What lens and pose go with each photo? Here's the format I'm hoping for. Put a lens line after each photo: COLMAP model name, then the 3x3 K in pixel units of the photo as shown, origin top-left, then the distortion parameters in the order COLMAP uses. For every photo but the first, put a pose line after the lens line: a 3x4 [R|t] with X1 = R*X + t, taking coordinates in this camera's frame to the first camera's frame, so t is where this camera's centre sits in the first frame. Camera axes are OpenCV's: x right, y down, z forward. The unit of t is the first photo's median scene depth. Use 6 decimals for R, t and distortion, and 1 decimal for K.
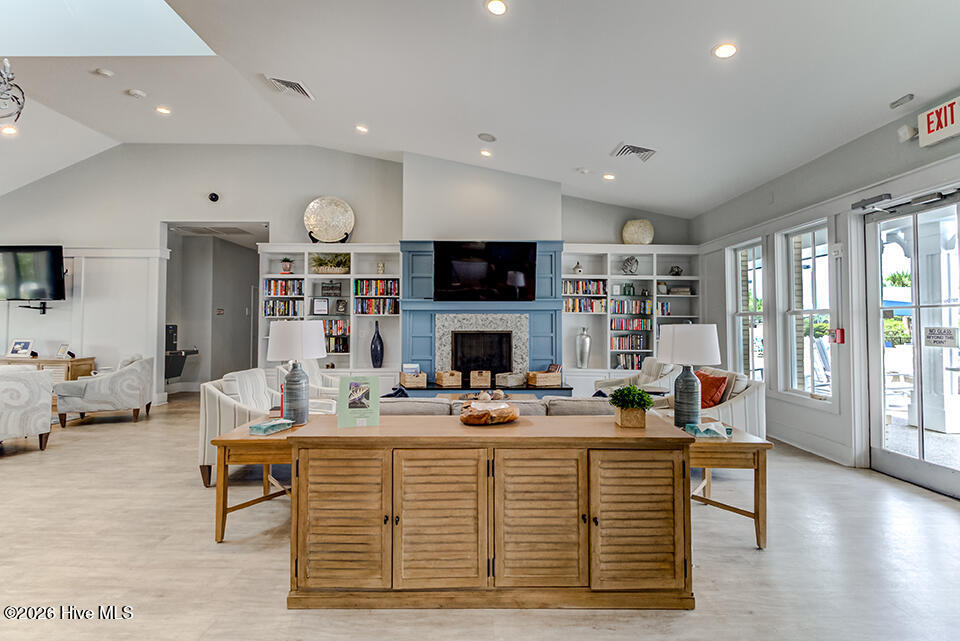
lens RADIAL K [[439.3, 0, 486.0], [0, 439.3, 311.1], [0, 0, 1]] dist [0.001549, -0.007798]
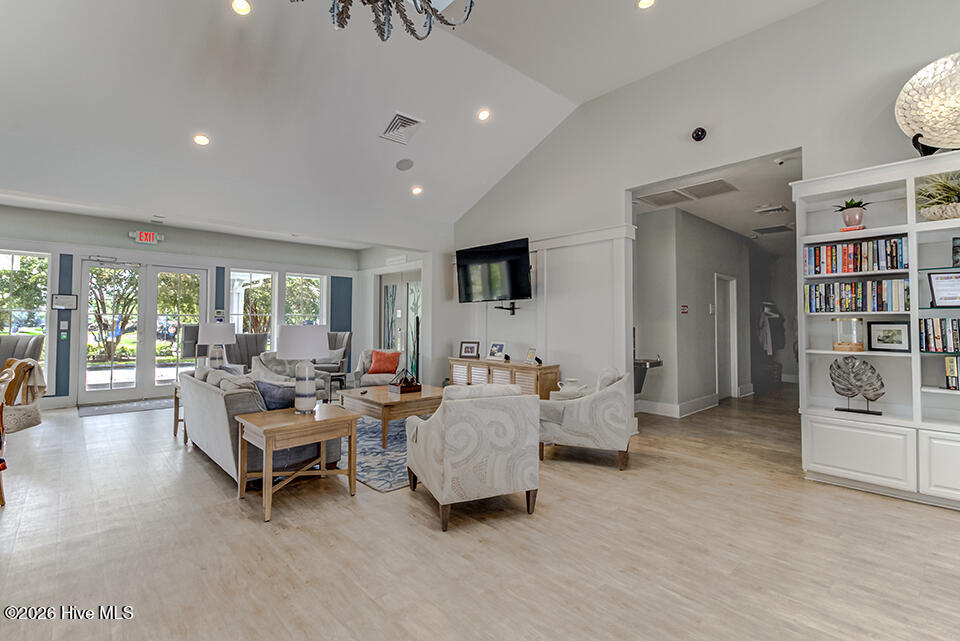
lens RADIAL K [[439.3, 0, 486.0], [0, 439.3, 311.1], [0, 0, 1]] dist [0.001549, -0.007798]
pose [[0.678159, -0.020652, -0.734625, -0.374035], [0.019125, 0.999762, -0.010450, 0.007697], [0.734666, -0.006963, 0.678393, 0.328783]]
